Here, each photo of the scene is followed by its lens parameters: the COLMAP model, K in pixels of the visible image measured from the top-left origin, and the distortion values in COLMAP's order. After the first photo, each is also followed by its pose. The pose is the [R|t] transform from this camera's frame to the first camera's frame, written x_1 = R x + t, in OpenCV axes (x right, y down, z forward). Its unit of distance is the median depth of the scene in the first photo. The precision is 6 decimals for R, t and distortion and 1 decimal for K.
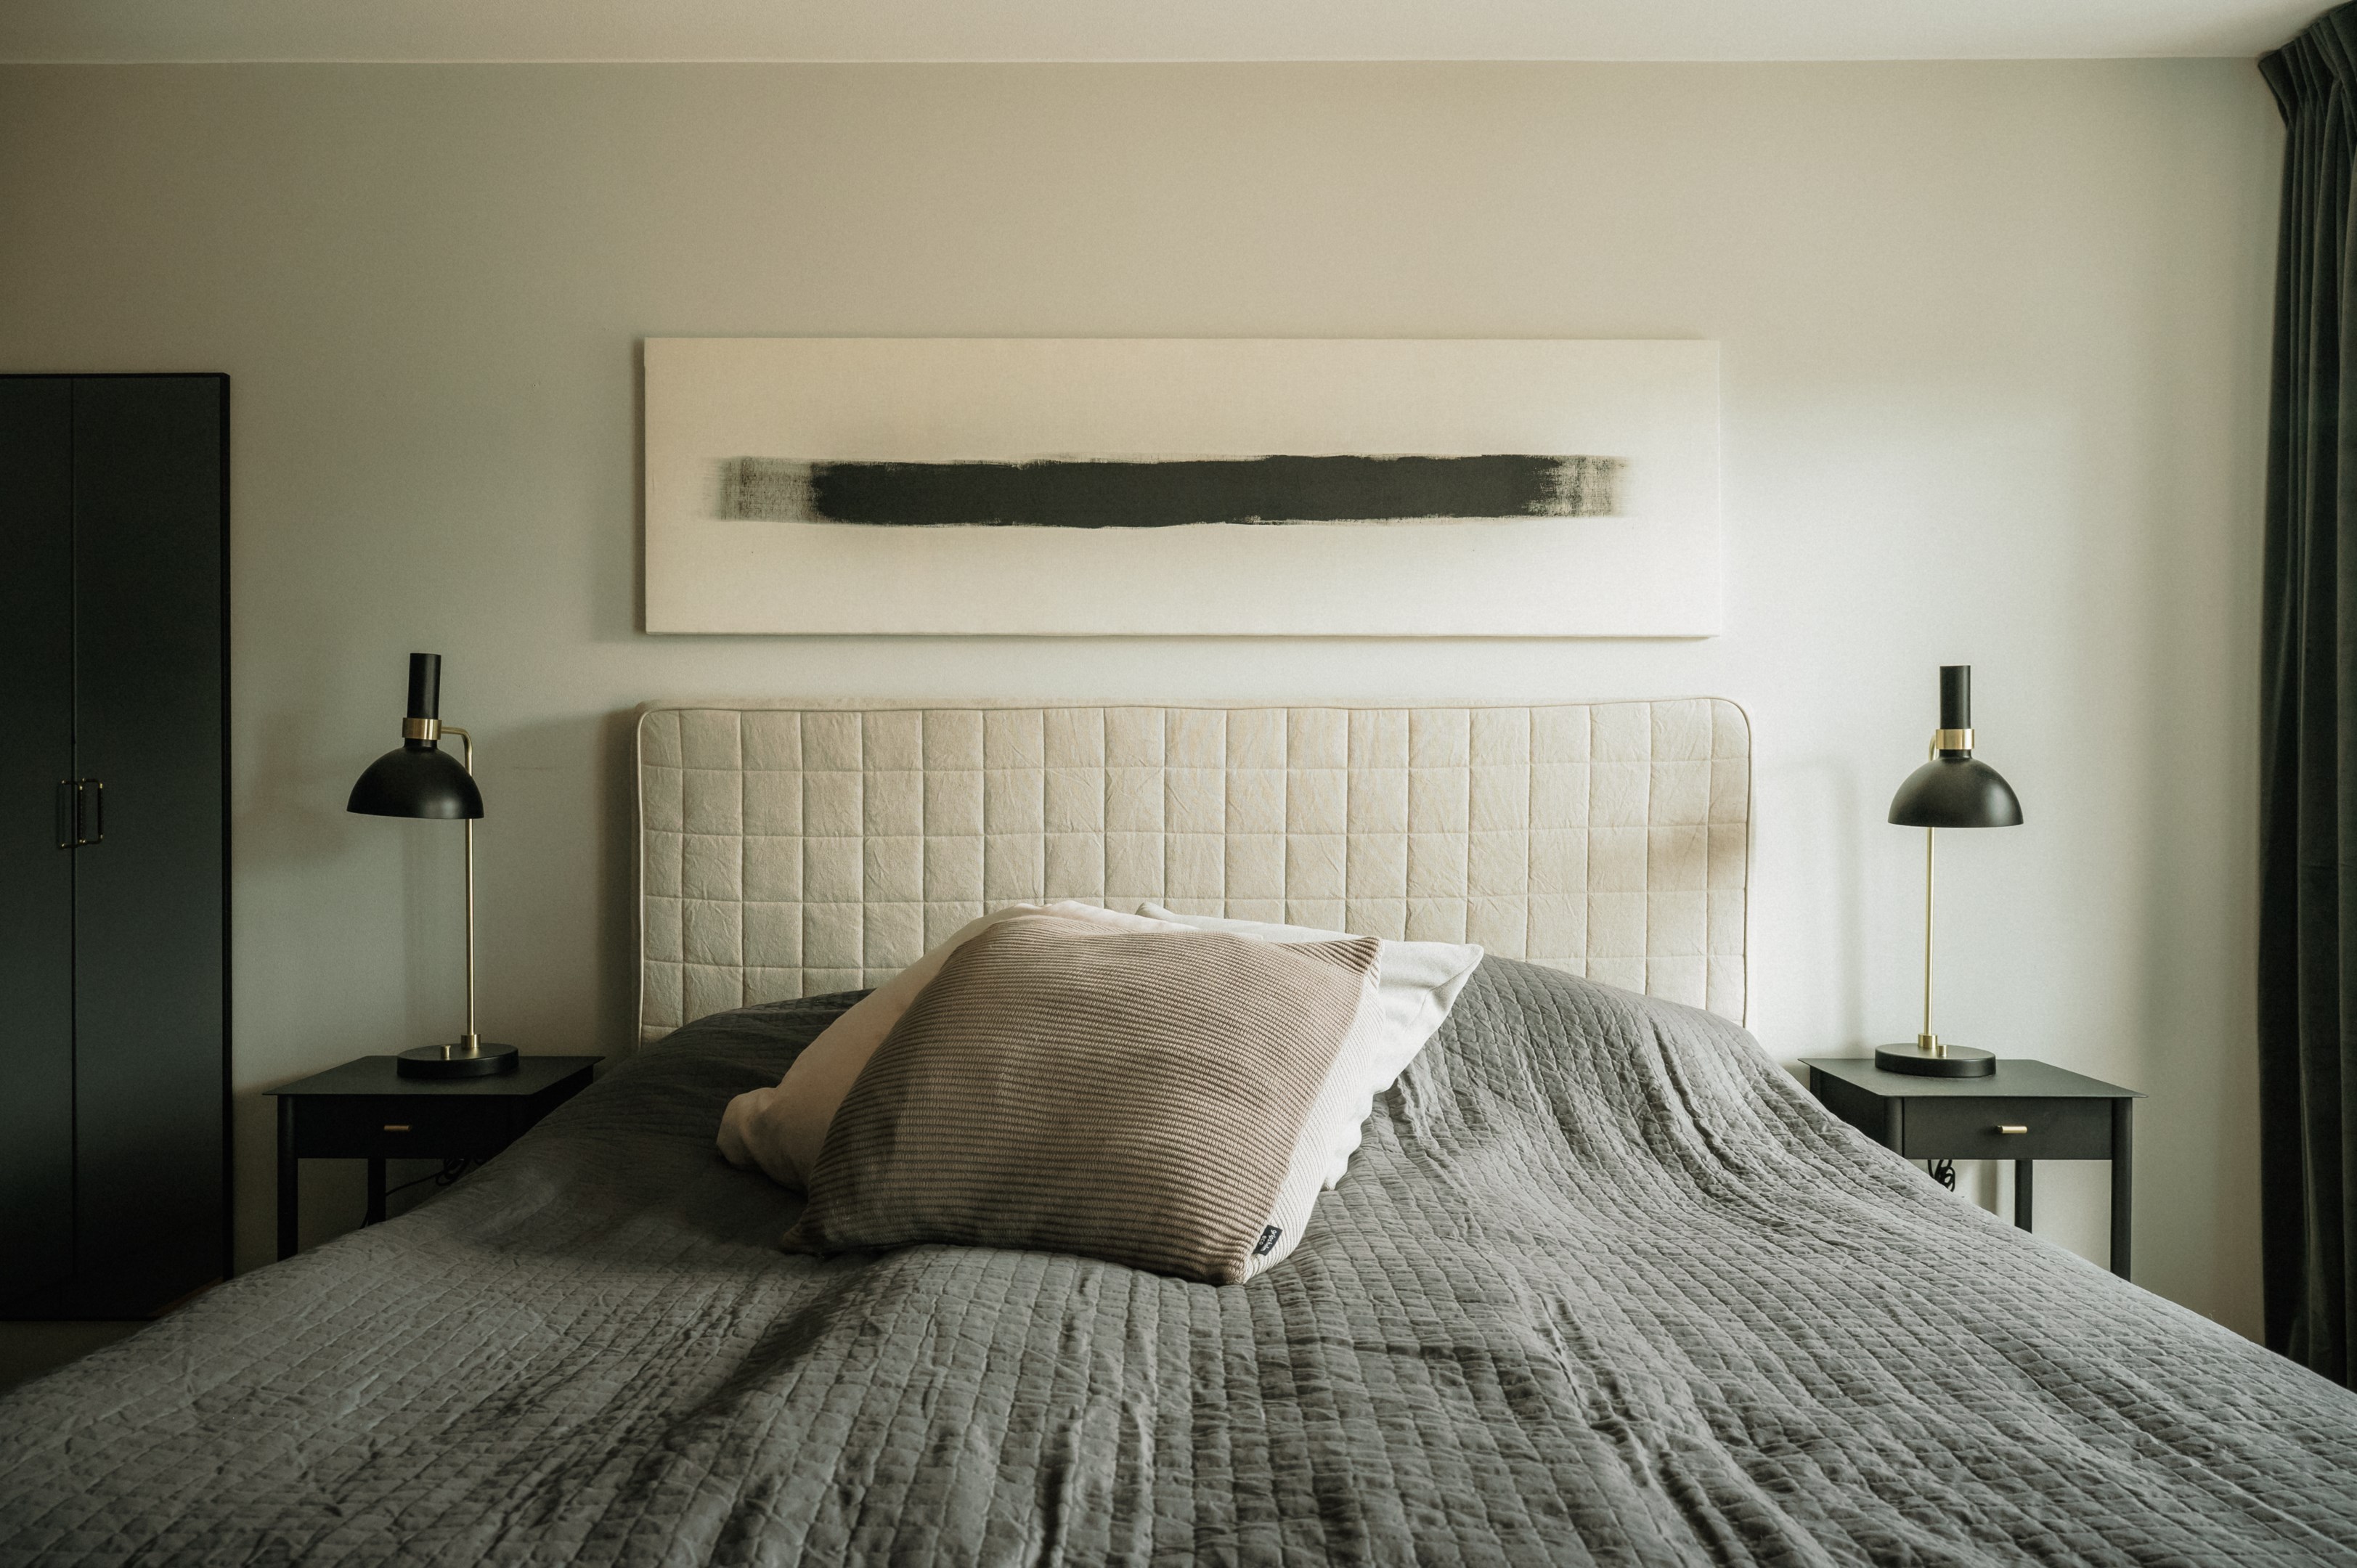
lens RADIAL K [[1736.5, 0, 1187.2], [0, 1736.5, 789.8], [0, 0, 1]] dist [-0.004226, 0.000898]
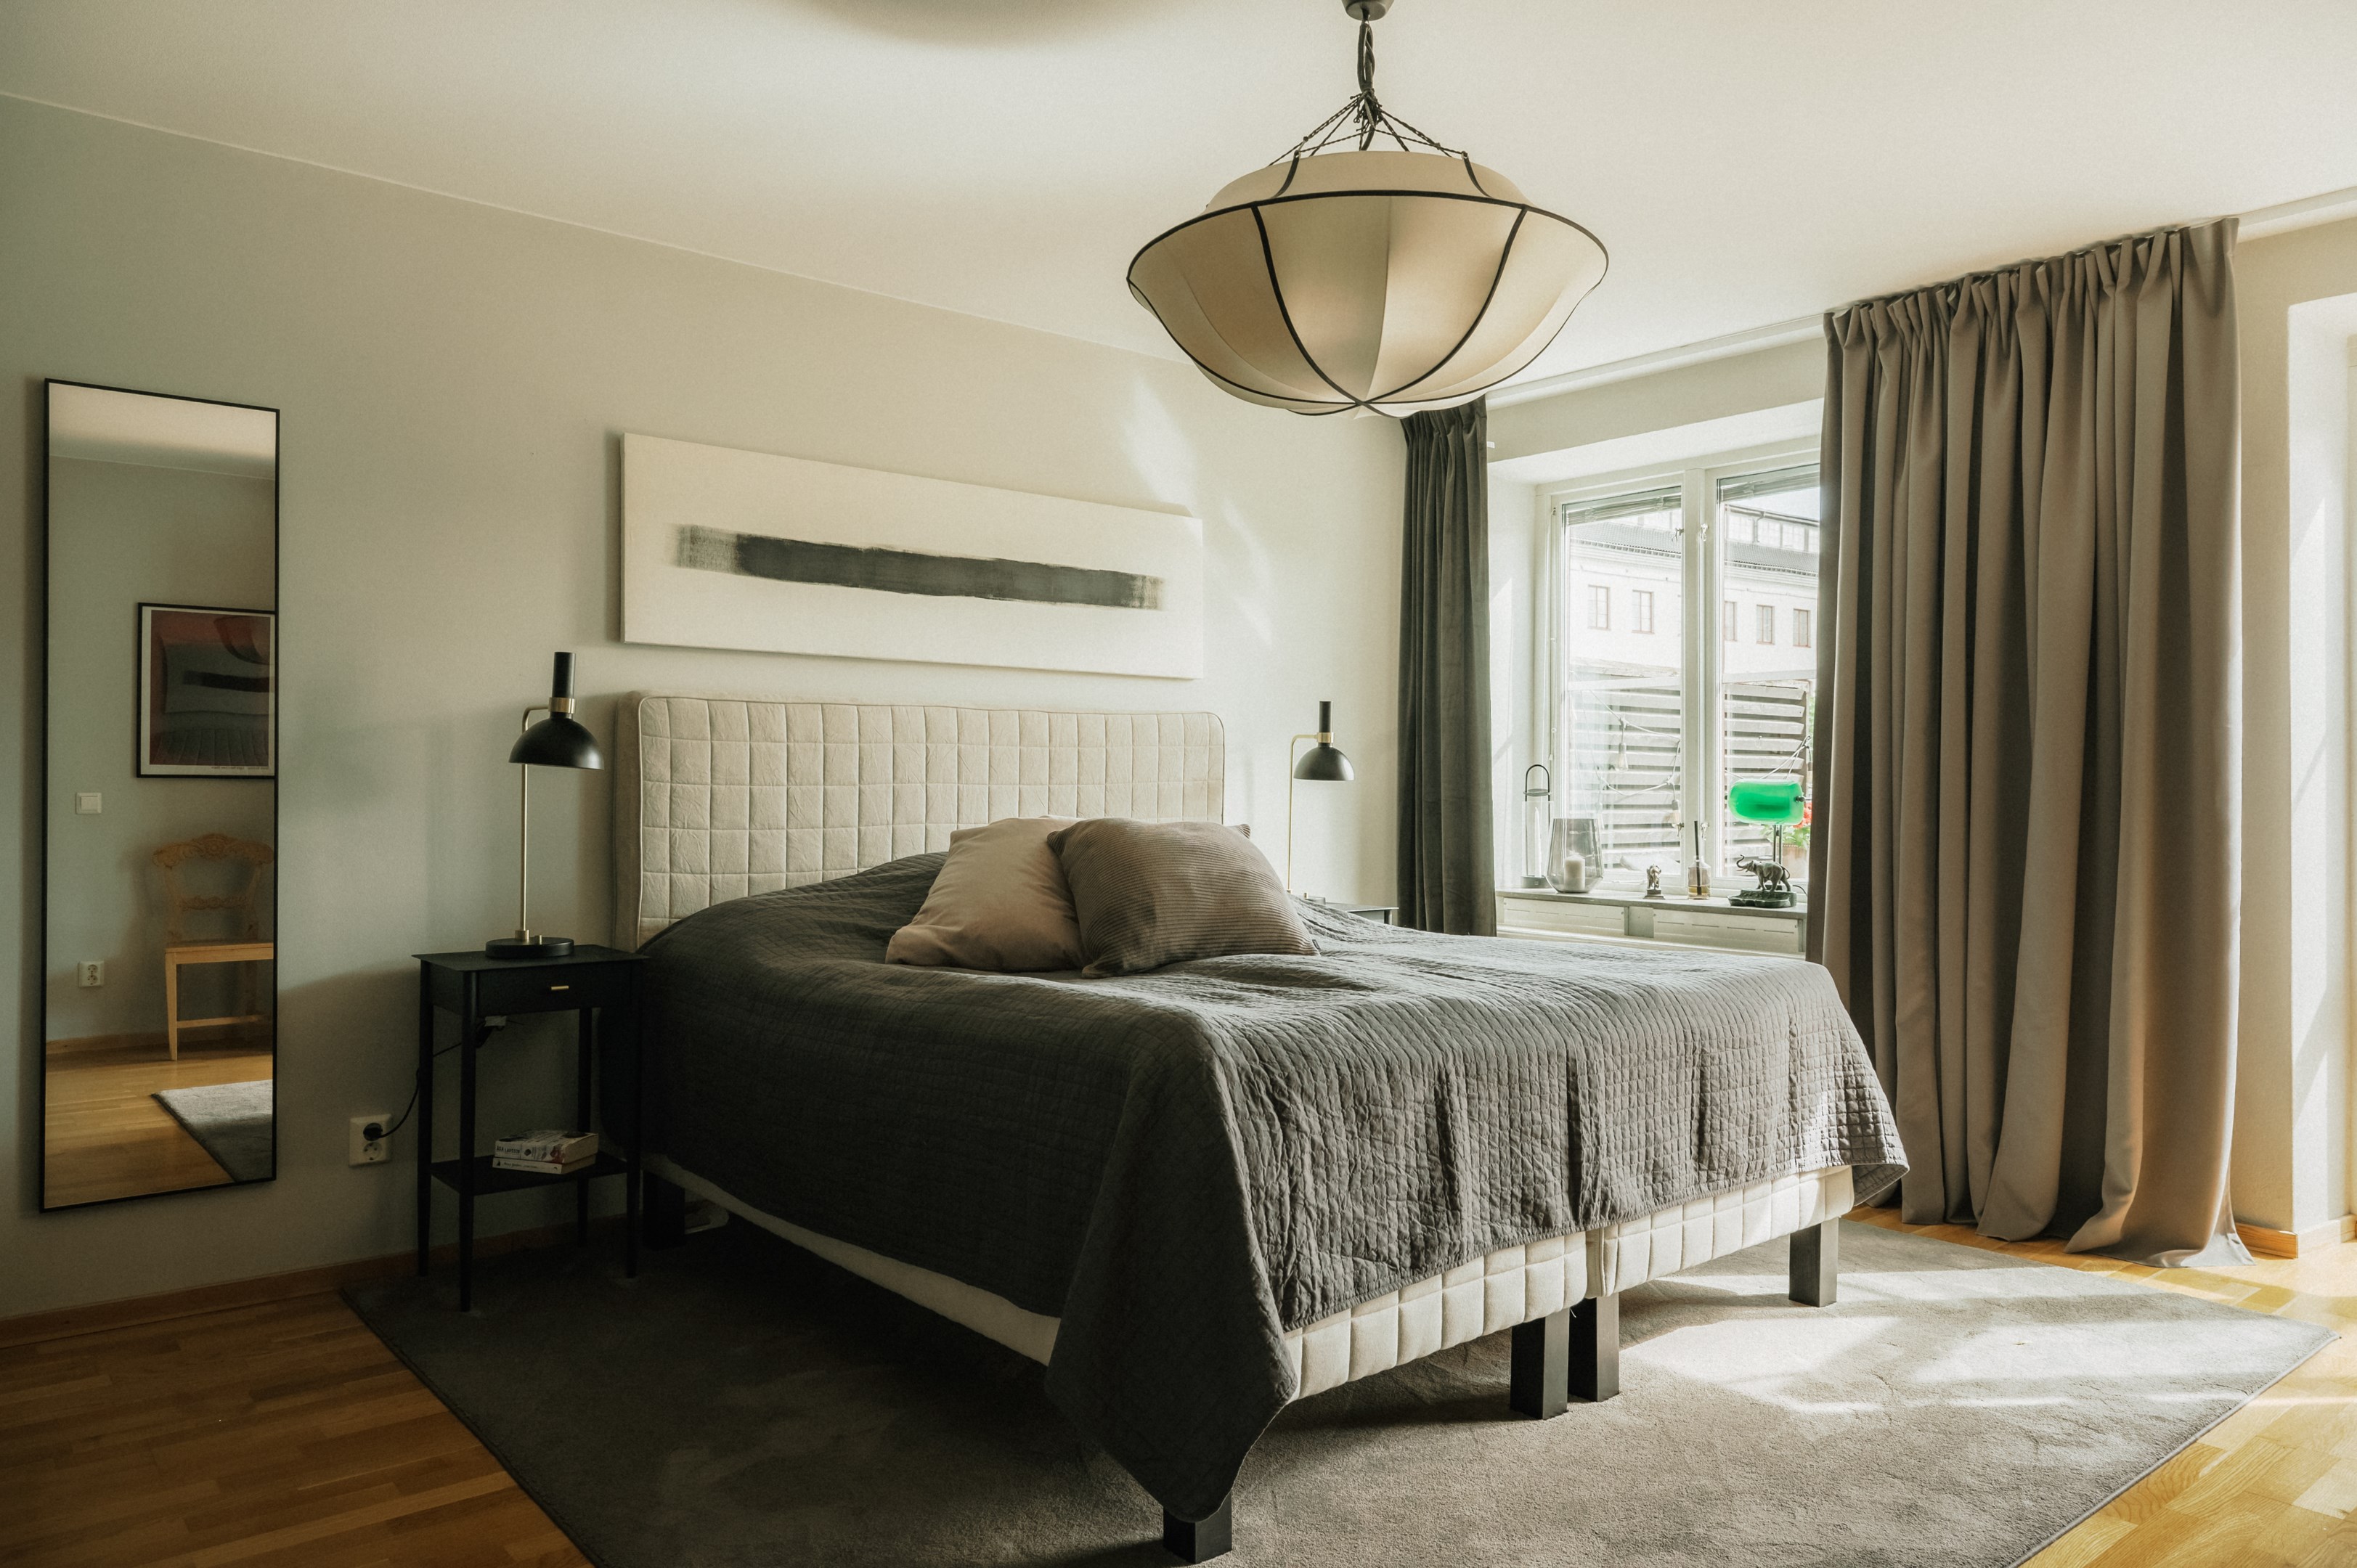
lens RADIAL K [[1605.5, 0, 1181.0], [0, 1605.5, 767.8], [0, 0, 1]] dist [-0.000289, 0.005237]
pose [[0.764342, 0.010380, 0.644727, -0.828829], [-0.002213, 0.999907, -0.013475, 0.029322], [-0.644807, 0.008873, 0.764294, -0.295484]]
